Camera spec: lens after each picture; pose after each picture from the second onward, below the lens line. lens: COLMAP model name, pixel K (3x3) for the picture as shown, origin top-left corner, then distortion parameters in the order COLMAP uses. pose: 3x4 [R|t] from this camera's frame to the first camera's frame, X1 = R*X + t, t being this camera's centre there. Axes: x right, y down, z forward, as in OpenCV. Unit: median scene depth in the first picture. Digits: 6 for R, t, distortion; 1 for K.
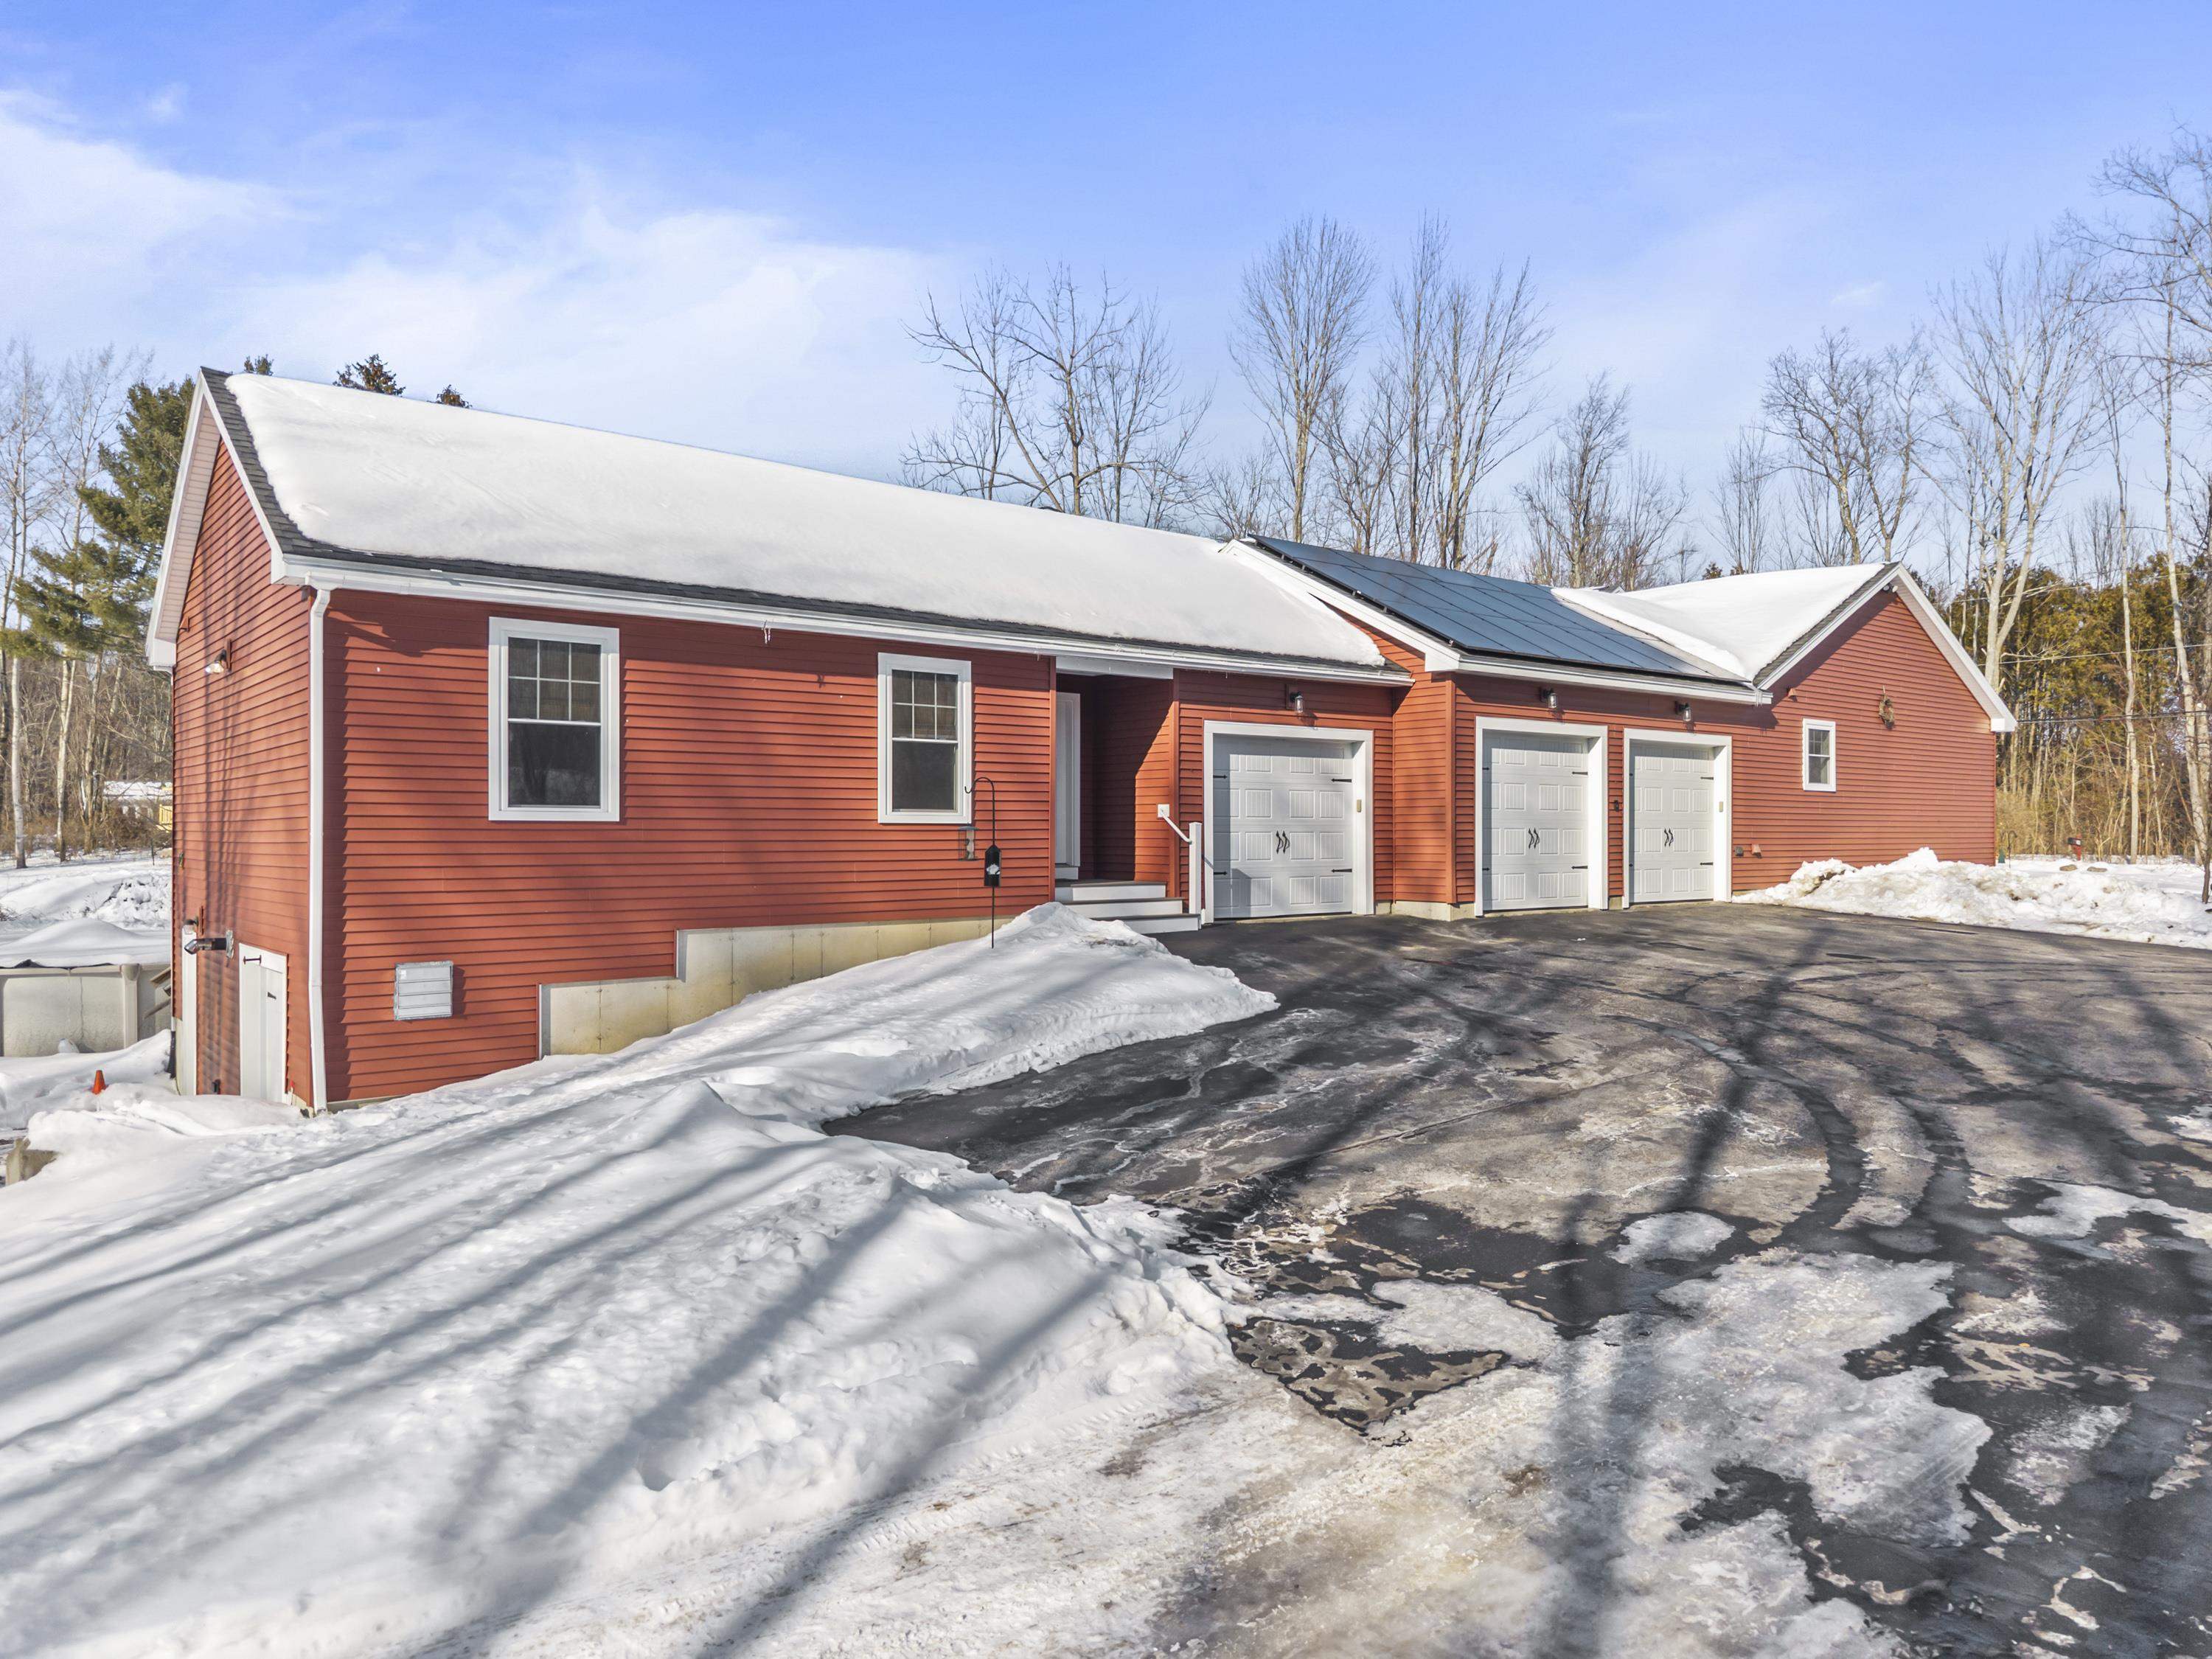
lens RADIAL K [[1517.3, 0, 1107.3], [0, 1517.3, 817.5], [0, 0, 1]] dist [0.052439, -0.005770]
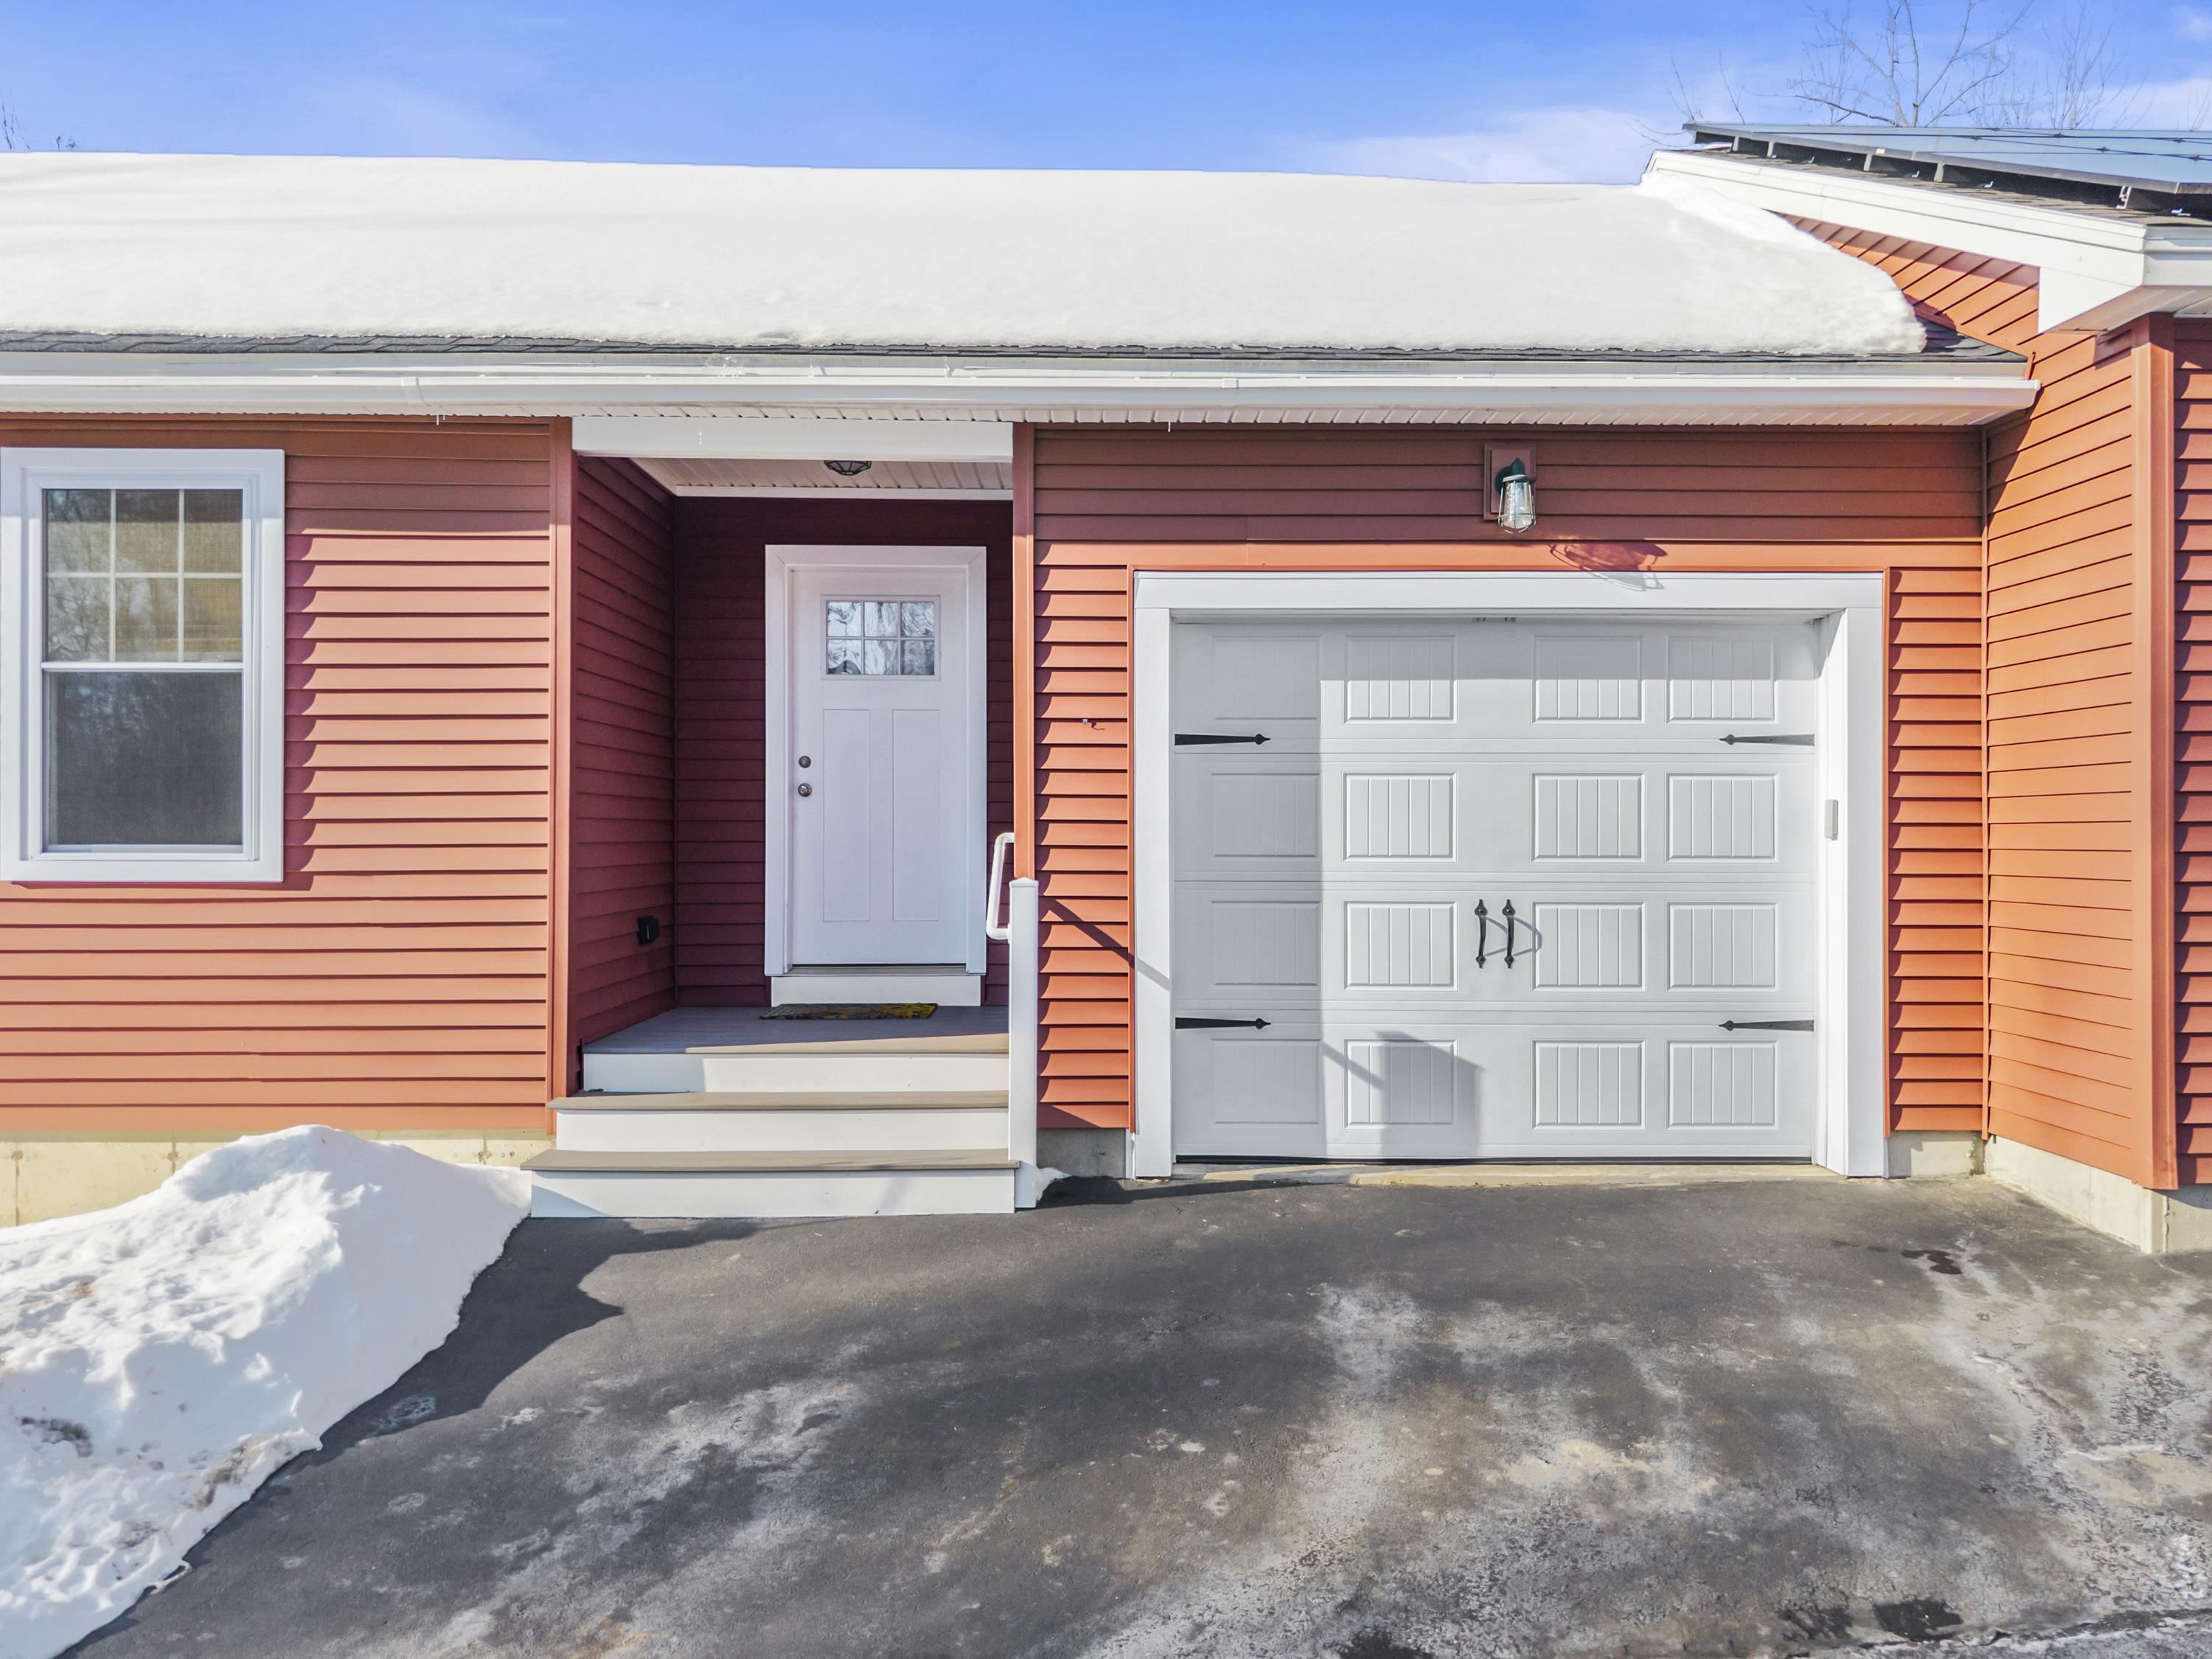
lens RADIAL K [[1520.5, 0, 1152.9], [0, 1520.5, 830.2], [0, 0, 1]] dist [0.007864, -0.000282]
pose [[0.793936, -0.002316, -0.607997, 0.107368], [0.007392, 0.999956, 0.005844, -0.003720], [0.607956, -0.009134, 0.793918, 0.292612]]
